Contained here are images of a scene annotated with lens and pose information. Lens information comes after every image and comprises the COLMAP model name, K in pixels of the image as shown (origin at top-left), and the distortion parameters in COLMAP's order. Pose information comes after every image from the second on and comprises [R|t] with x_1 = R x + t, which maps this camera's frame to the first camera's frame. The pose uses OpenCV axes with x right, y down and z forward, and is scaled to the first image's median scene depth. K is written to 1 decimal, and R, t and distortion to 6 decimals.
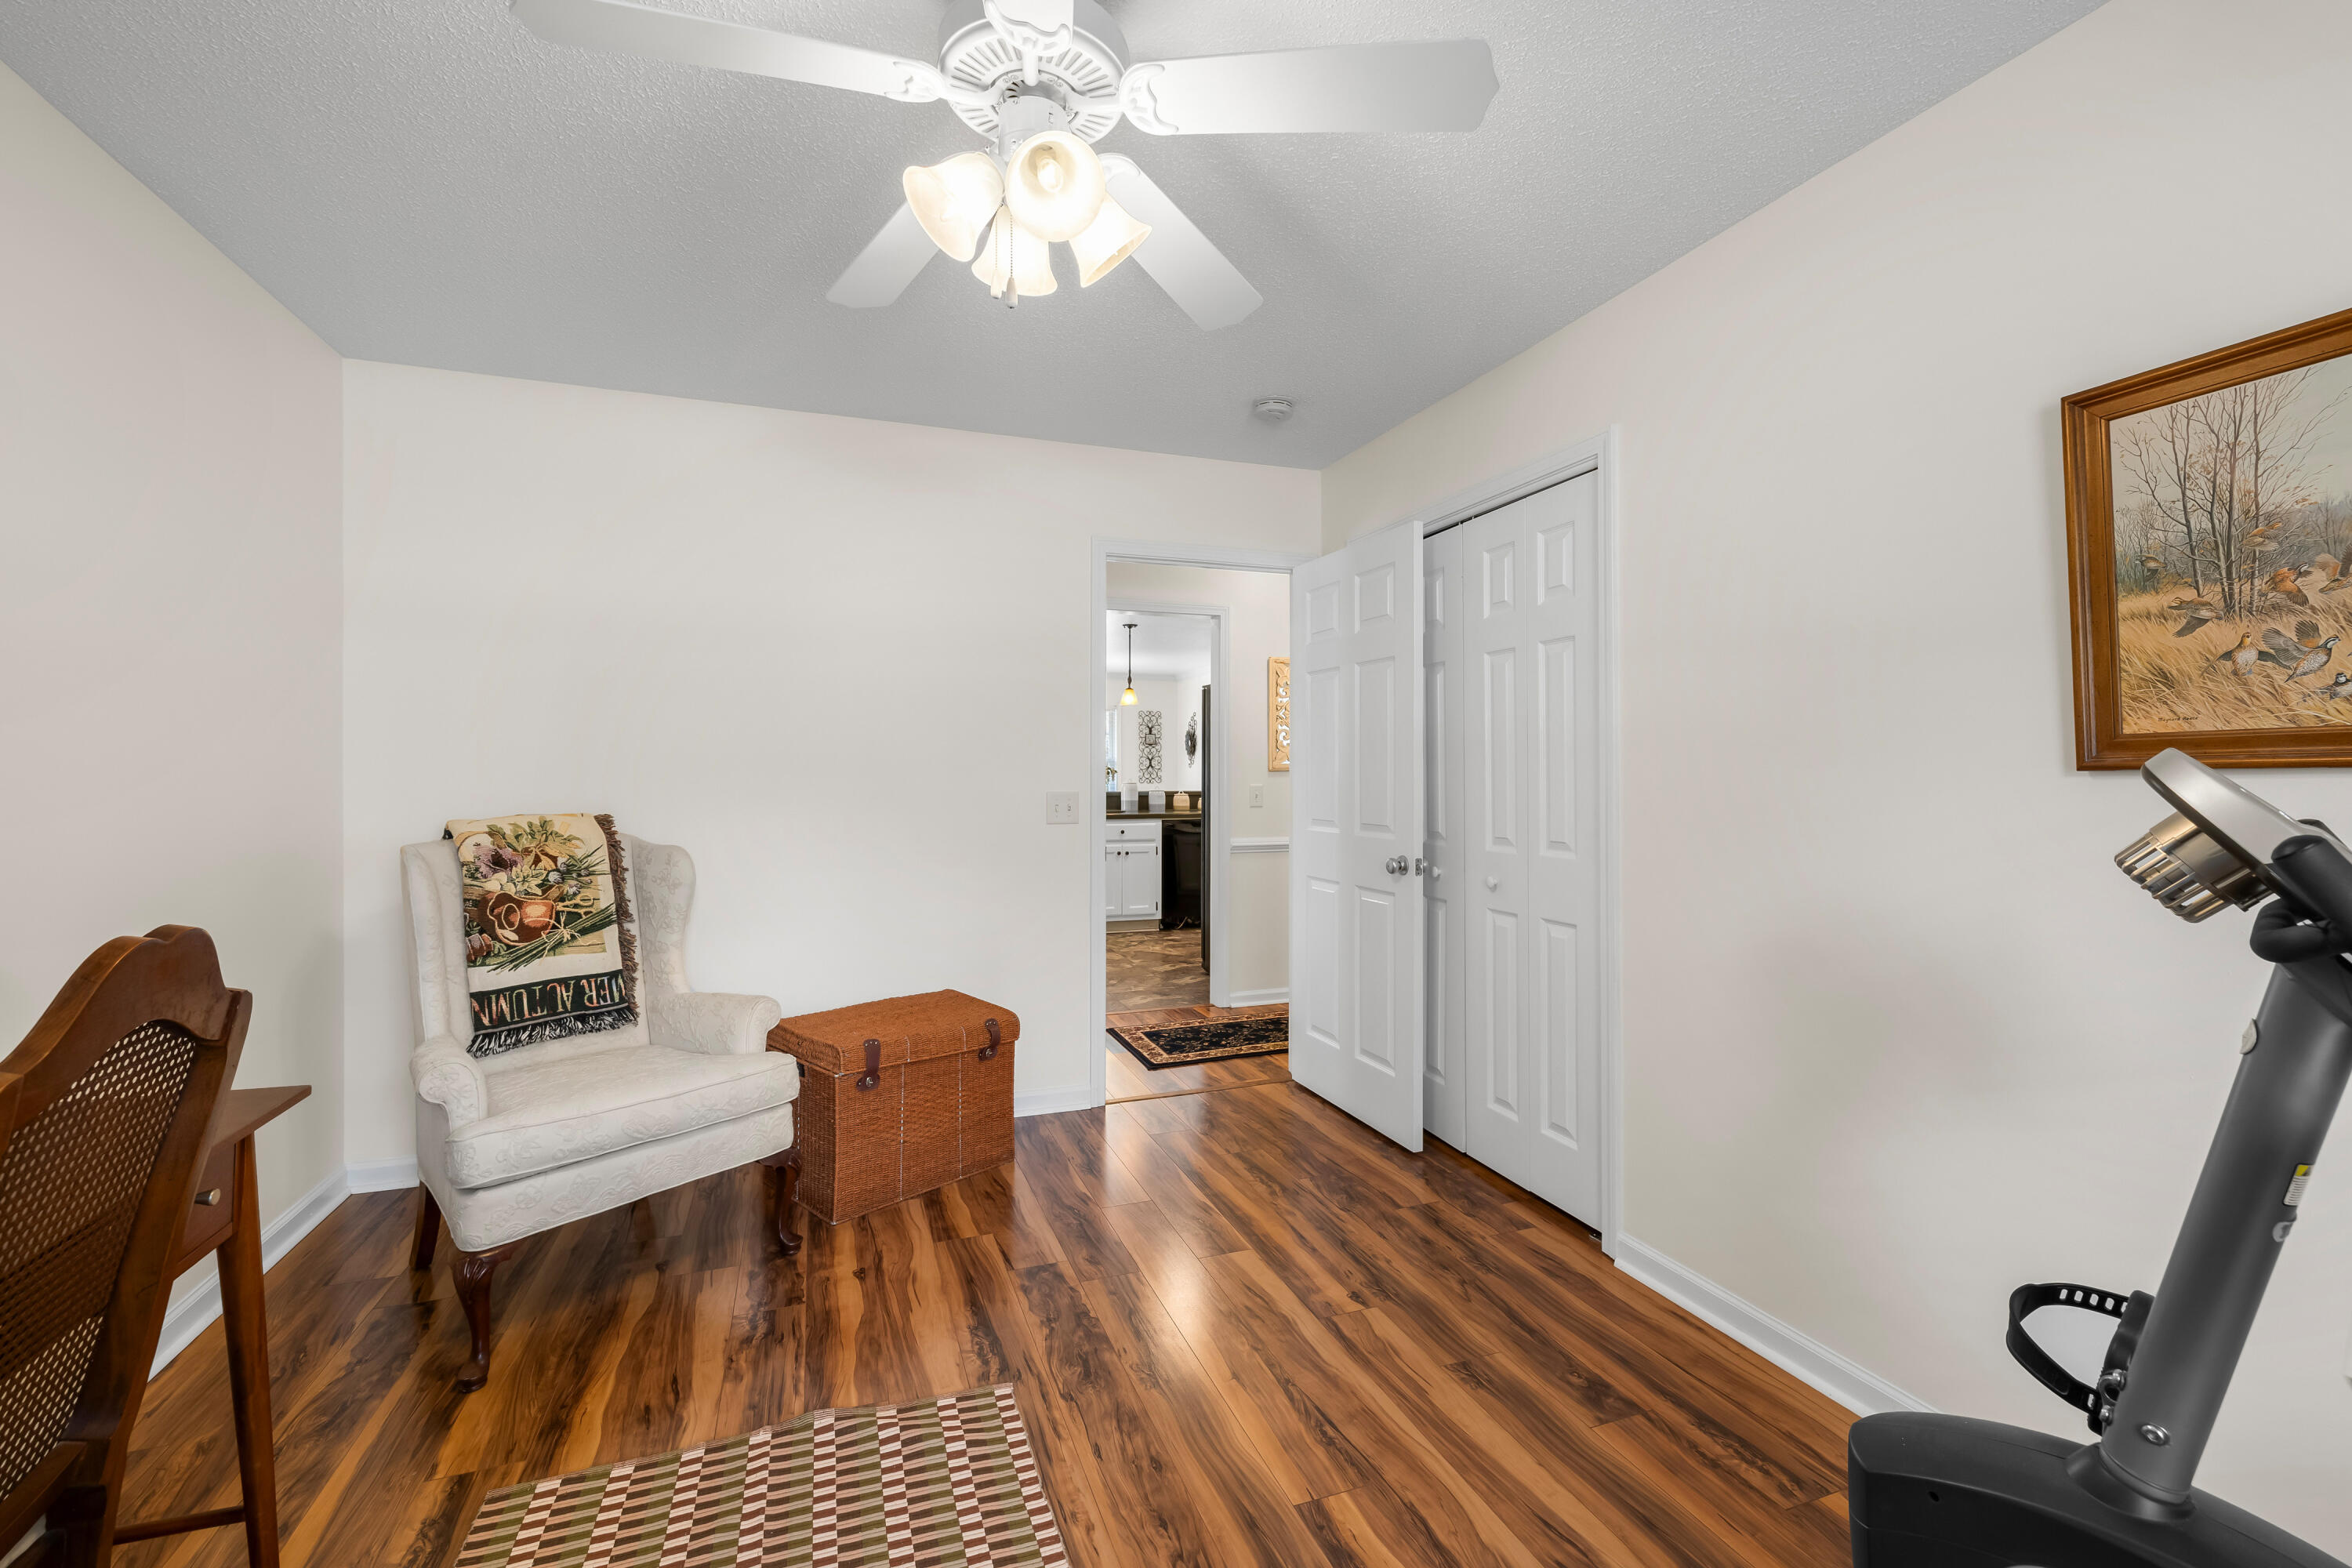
lens RADIAL K [[994.9, 0, 1171.1], [0, 994.9, 776.9], [0, 0, 1]] dist [-0.000028, 0.000405]
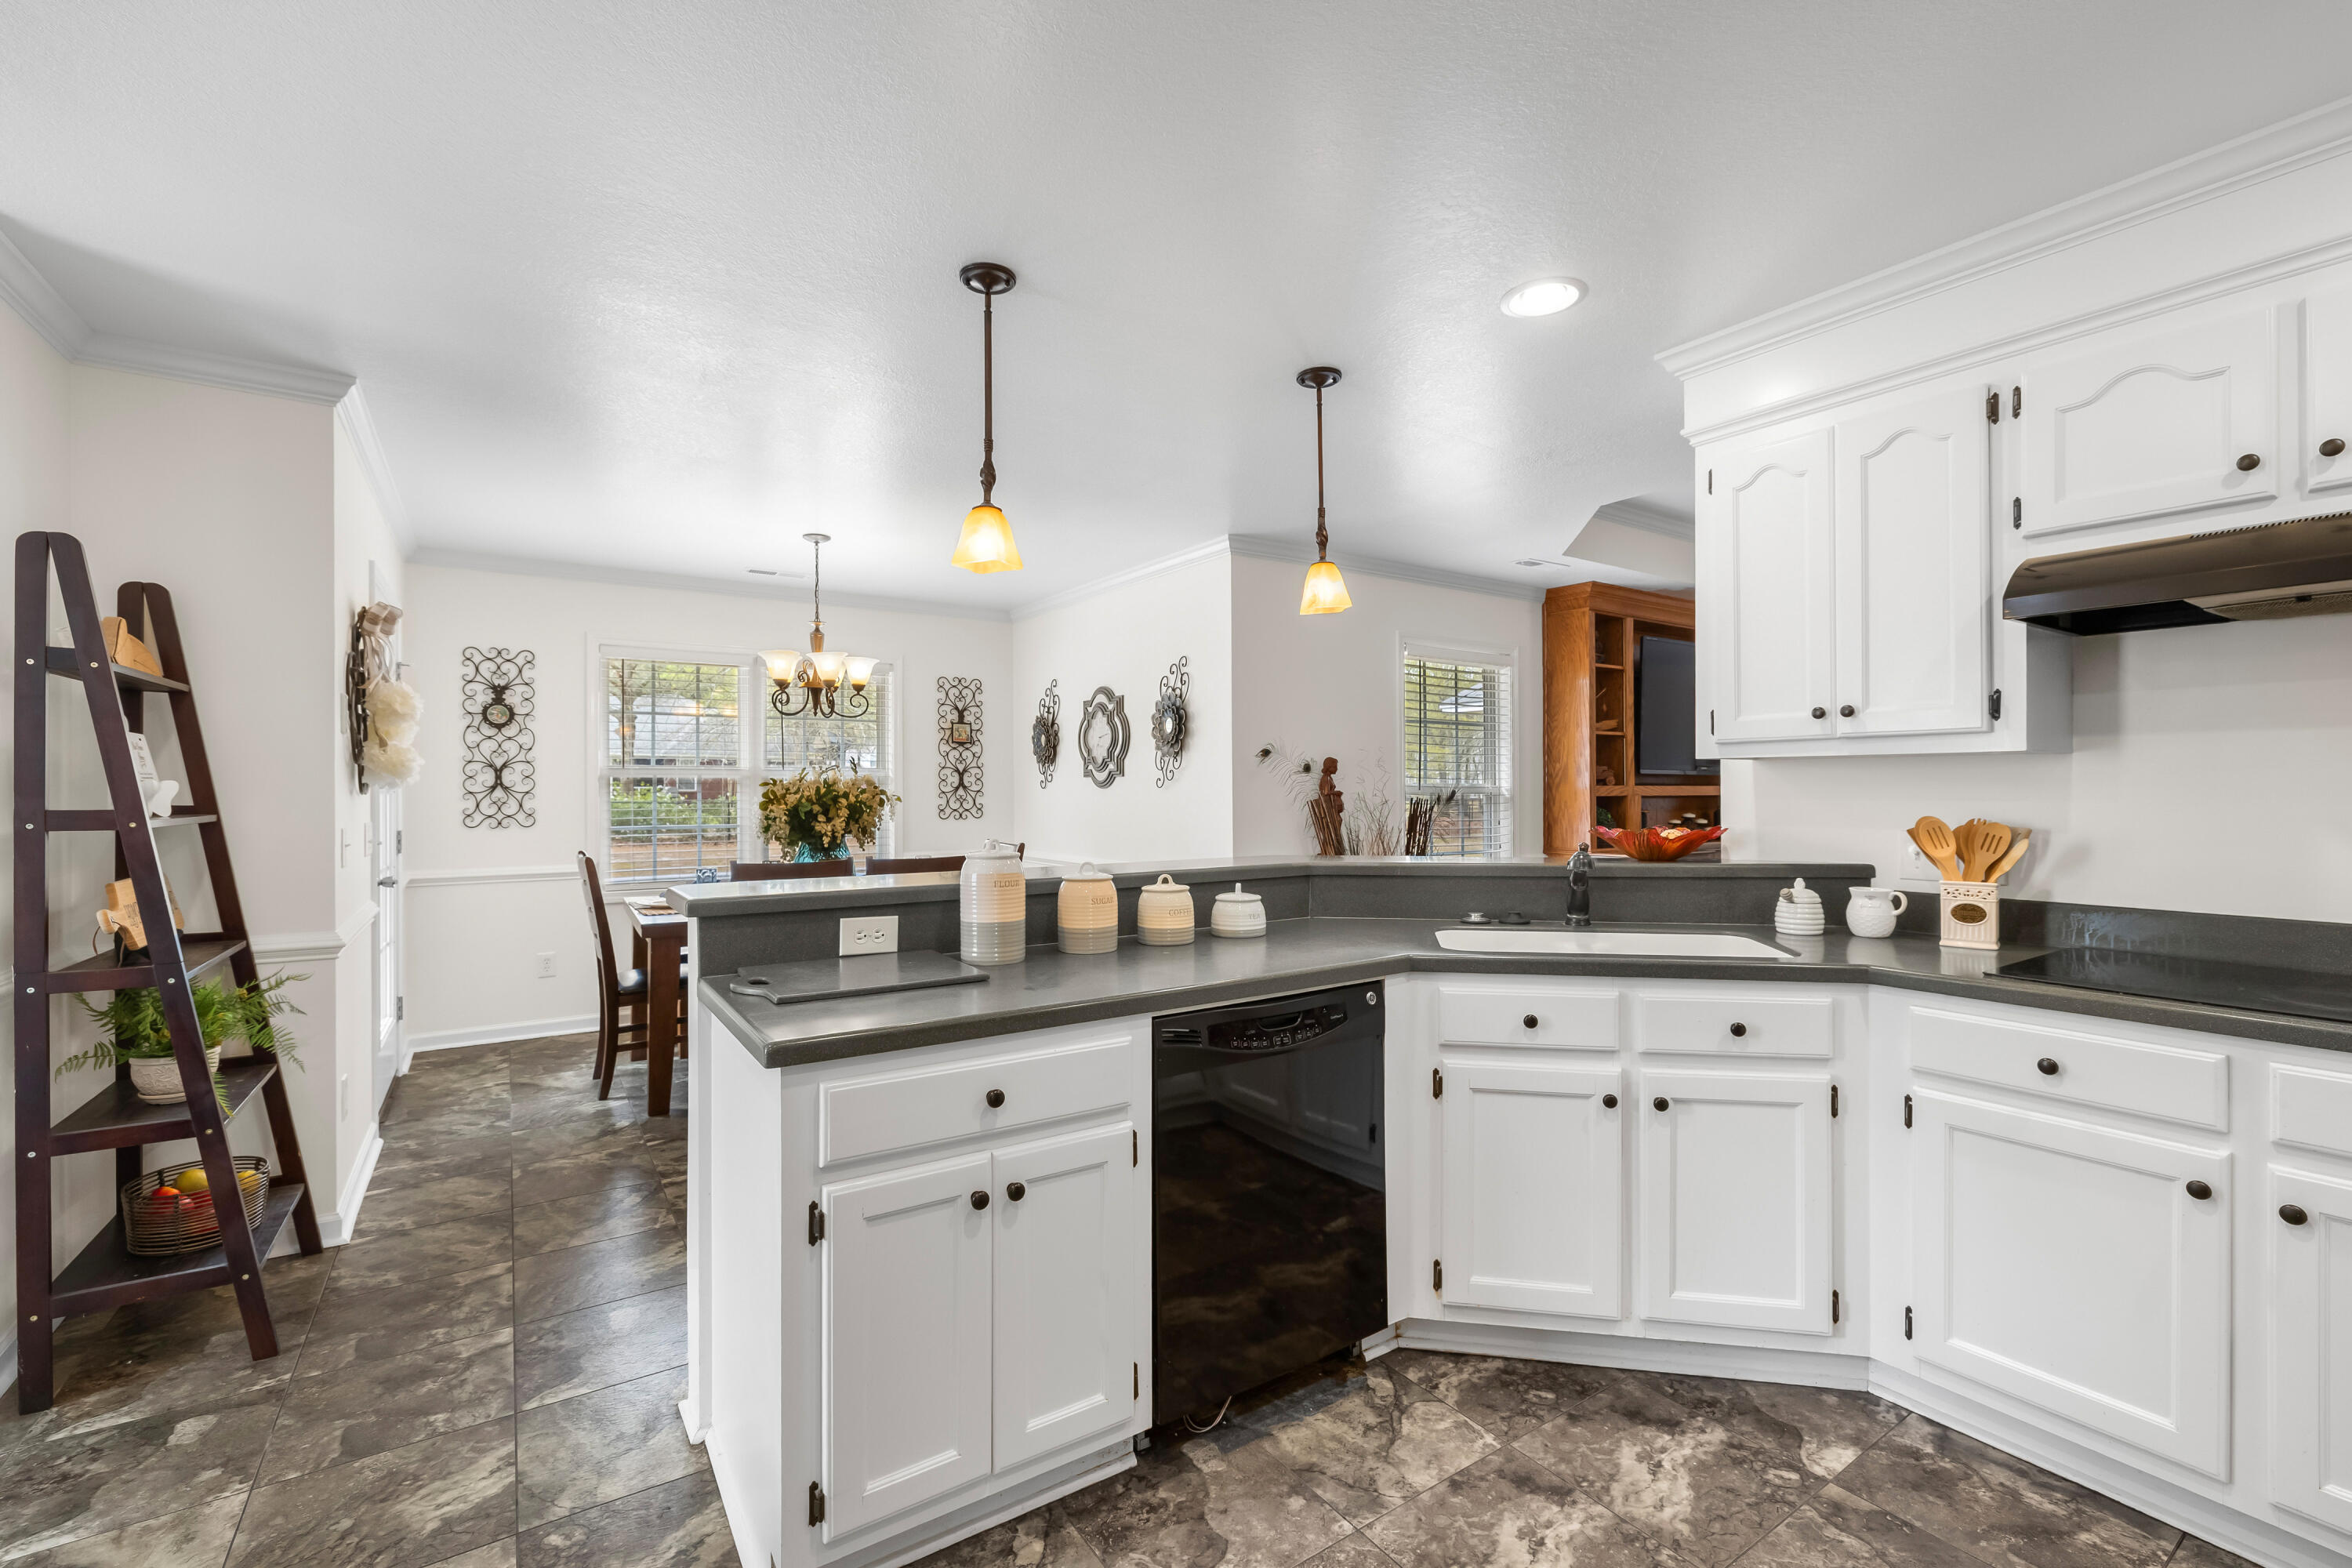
lens RADIAL K [[994.9, 0, 1162.5], [0, 994.9, 788.4], [0, 0, 1]] dist [-0.000028, 0.000405]
pose [[0.972363, 0.000118, 0.233473, -0.059501], [0.001535, 0.999975, -0.006897, -0.008784], [-0.233468, 0.007065, 0.972339, 0.730280]]
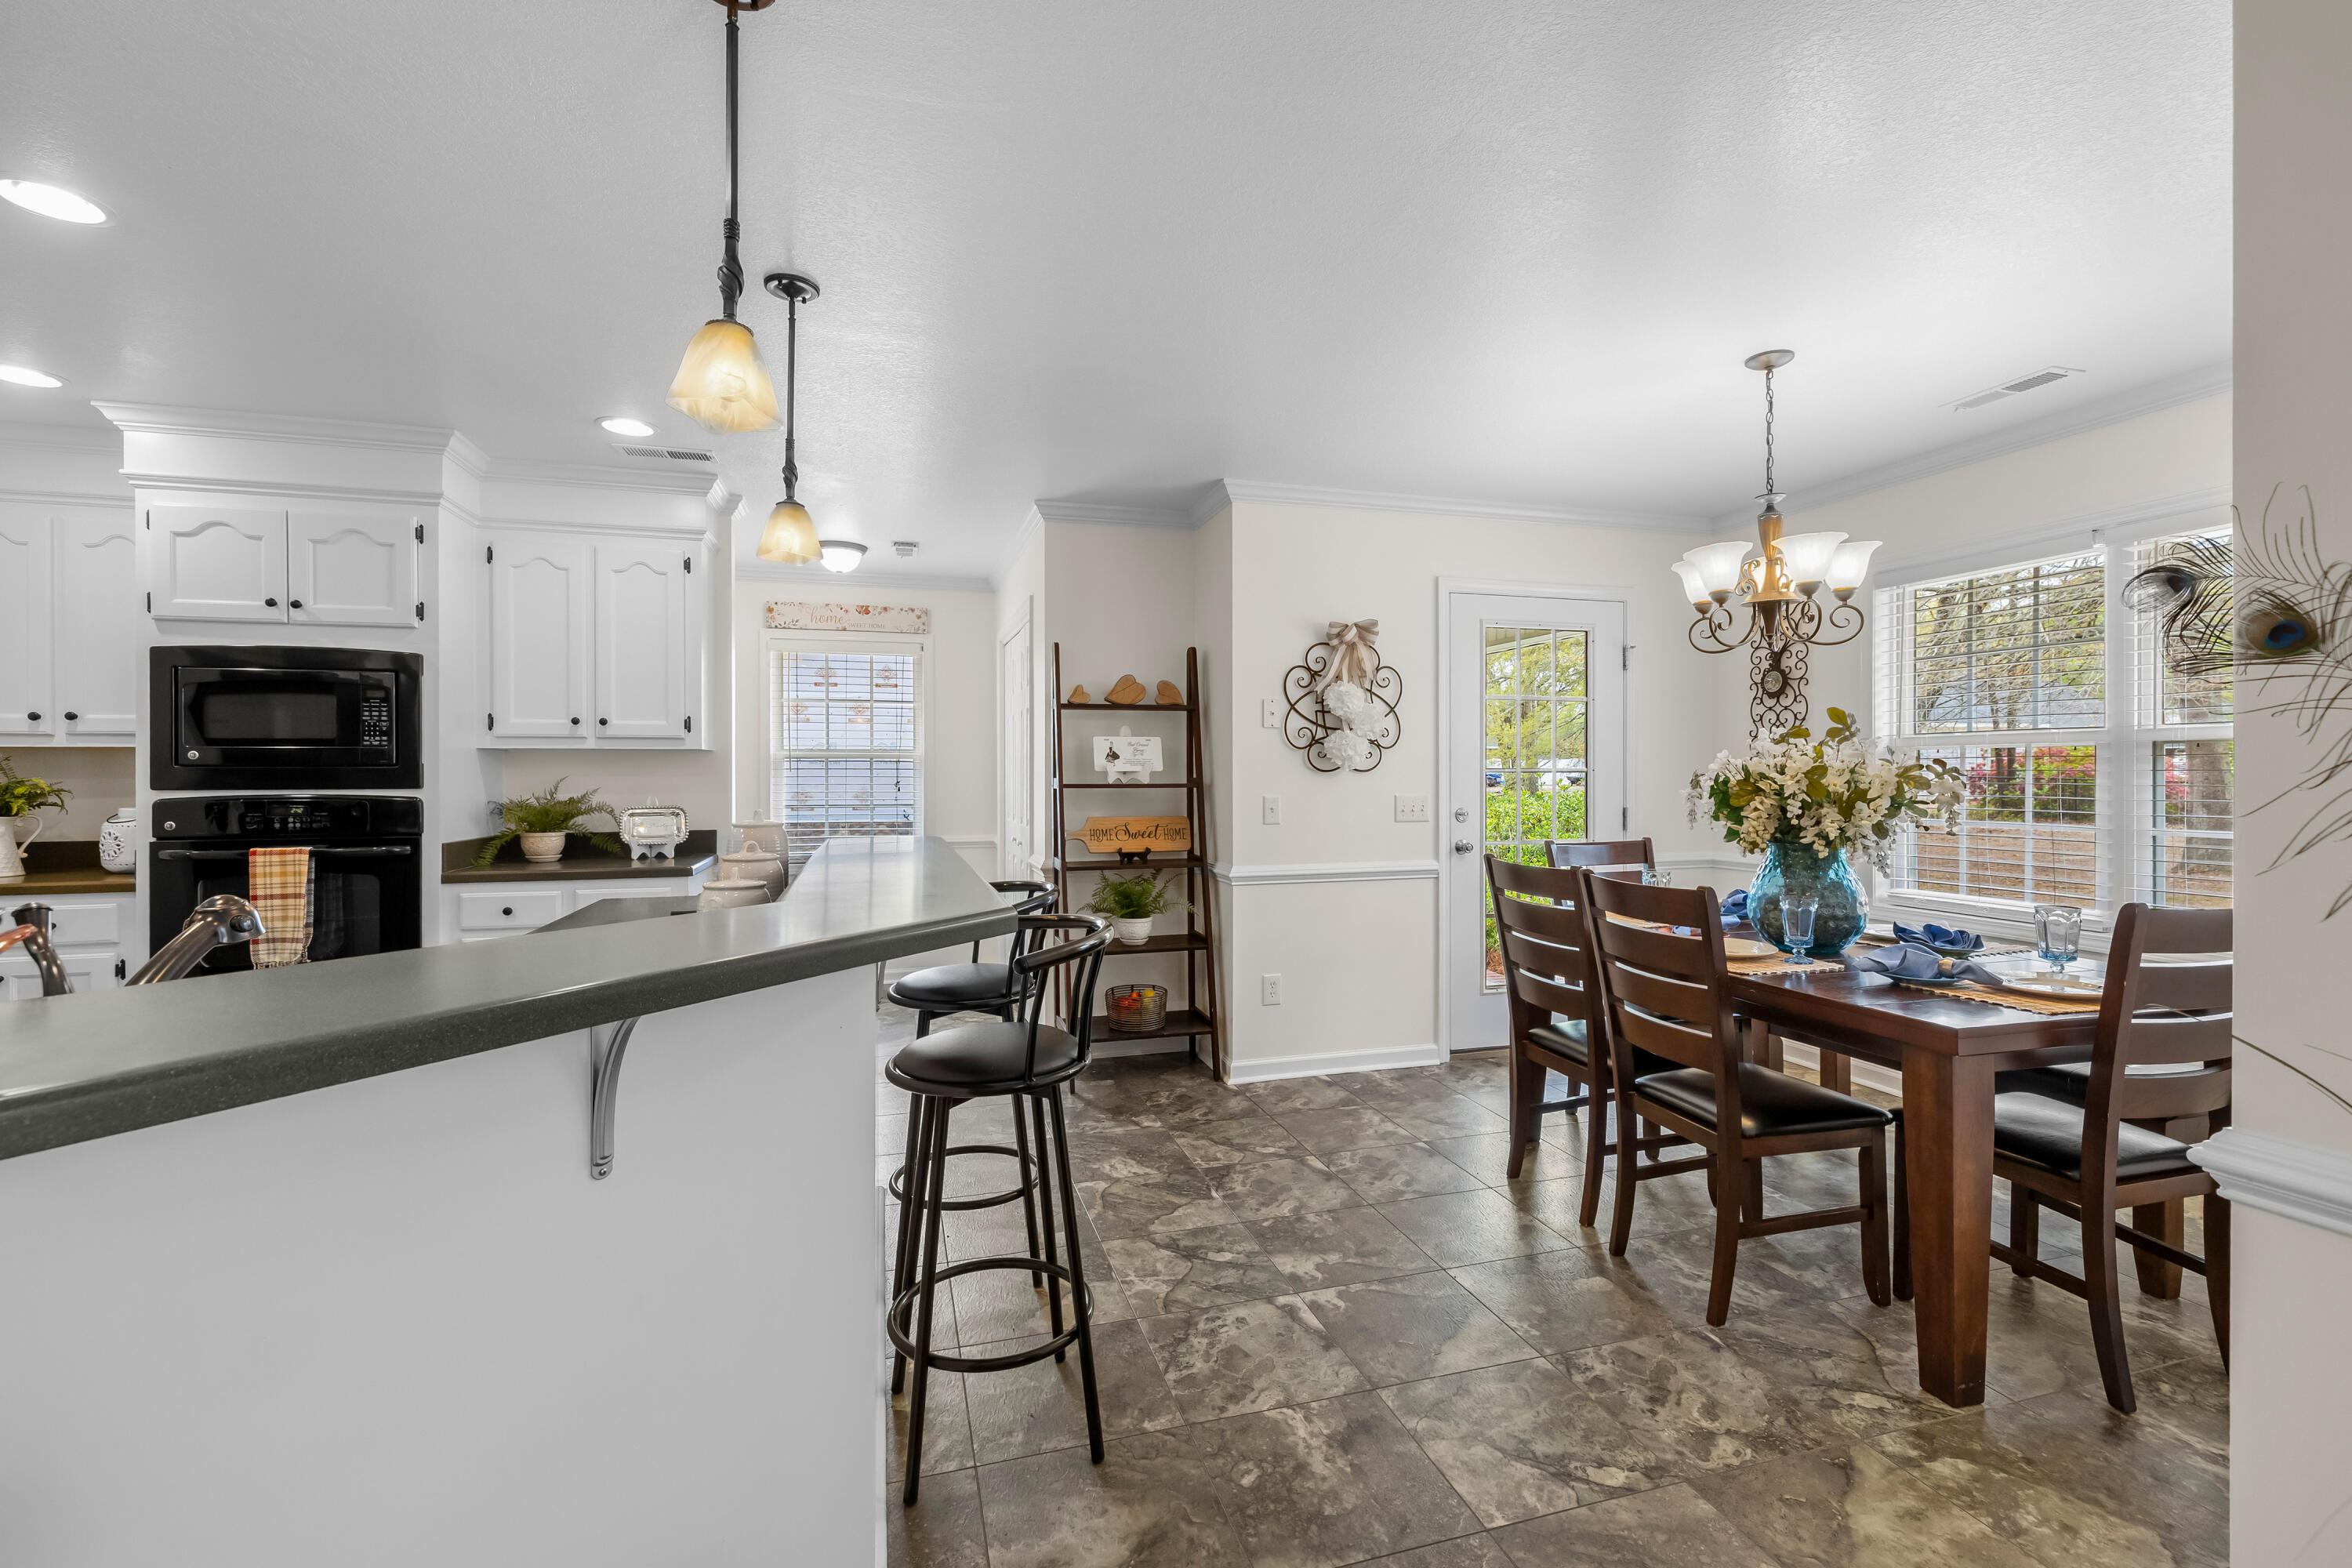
lens RADIAL K [[994.9, 0, 1176.5], [0, 994.9, 770.5], [0, 0, 1]] dist [-0.000028, 0.000405]
pose [[-0.059226, -0.003622, -0.998238, 0.235154], [-0.006721, 0.999972, -0.003230, -0.007656], [0.998222, 0.006518, -0.059248, 1.127841]]
